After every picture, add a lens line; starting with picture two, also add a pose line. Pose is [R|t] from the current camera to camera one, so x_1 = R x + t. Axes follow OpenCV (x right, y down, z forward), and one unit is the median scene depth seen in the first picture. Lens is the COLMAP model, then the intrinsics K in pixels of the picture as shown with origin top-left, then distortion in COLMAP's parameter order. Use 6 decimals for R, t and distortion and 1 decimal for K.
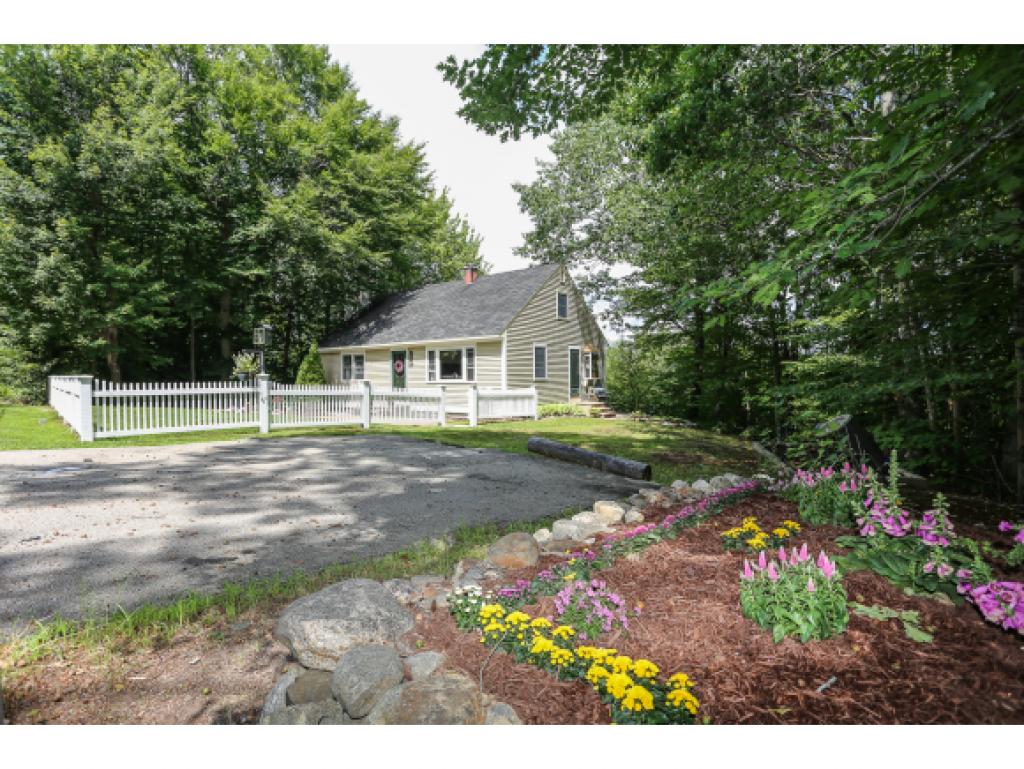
lens RADIAL K [[522.6, 0, 512.0], [0, 522.6, 384.5], [0, 0, 1]] dist [-0.050180, 0.001044]
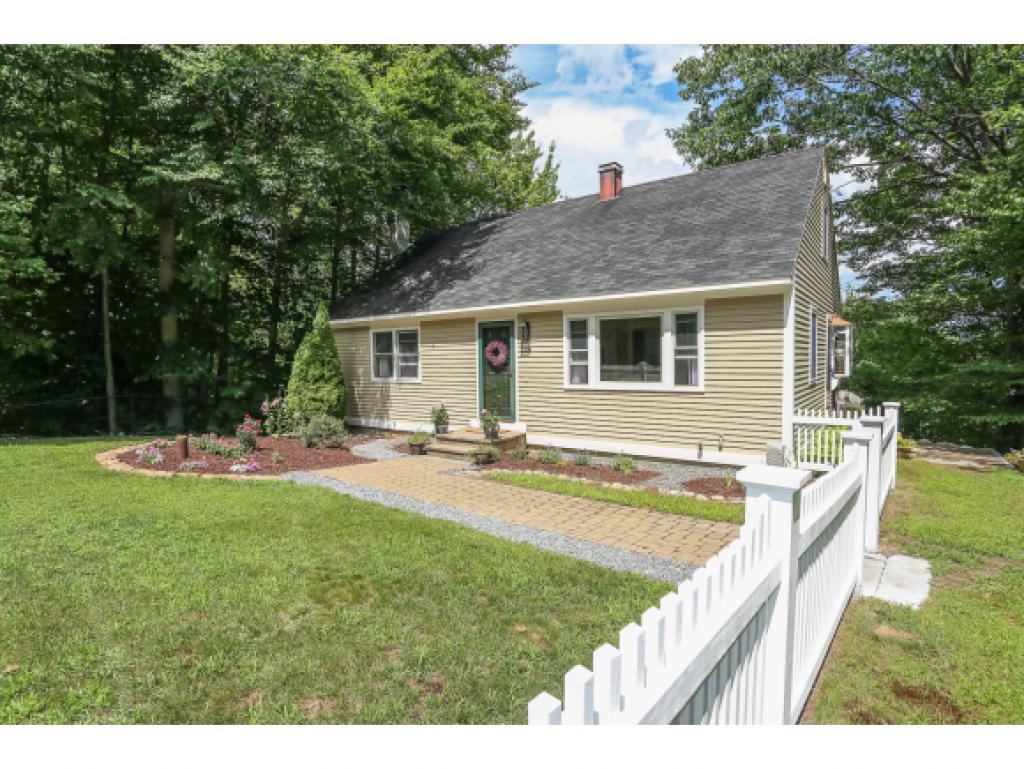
lens RADIAL K [[522.6, 0, 512.0], [0, 522.6, 384.5], [0, 0, 1]] dist [-0.050180, 0.001044]
pose [[0.999984, -0.003030, 0.004763, -0.198877], [0.002861, 0.999384, 0.034965, -0.021747], [-0.004866, -0.034951, 0.999377, 0.487963]]
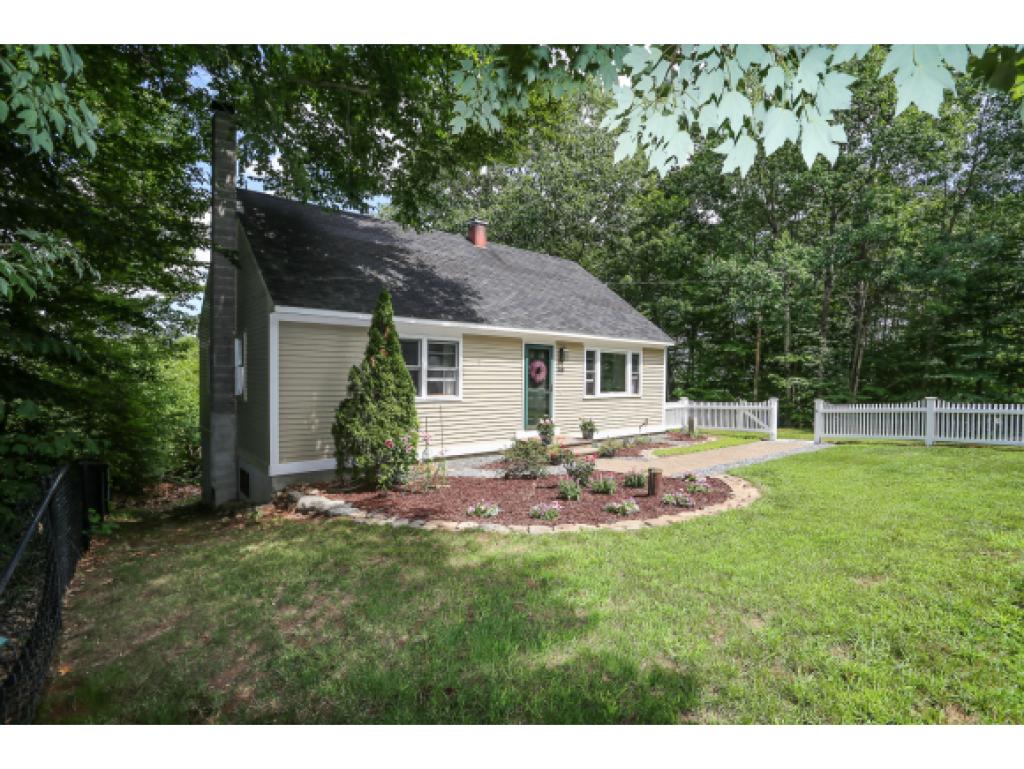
lens RADIAL K [[522.6, 0, 512.0], [0, 522.6, 384.5], [0, 0, 1]] dist [-0.050180, 0.001044]
pose [[0.210077, 0.002605, 0.977681, -0.770942], [0.004968, 0.999981, -0.003732, -0.017828], [-0.977672, 0.005642, 0.210060, 0.882173]]
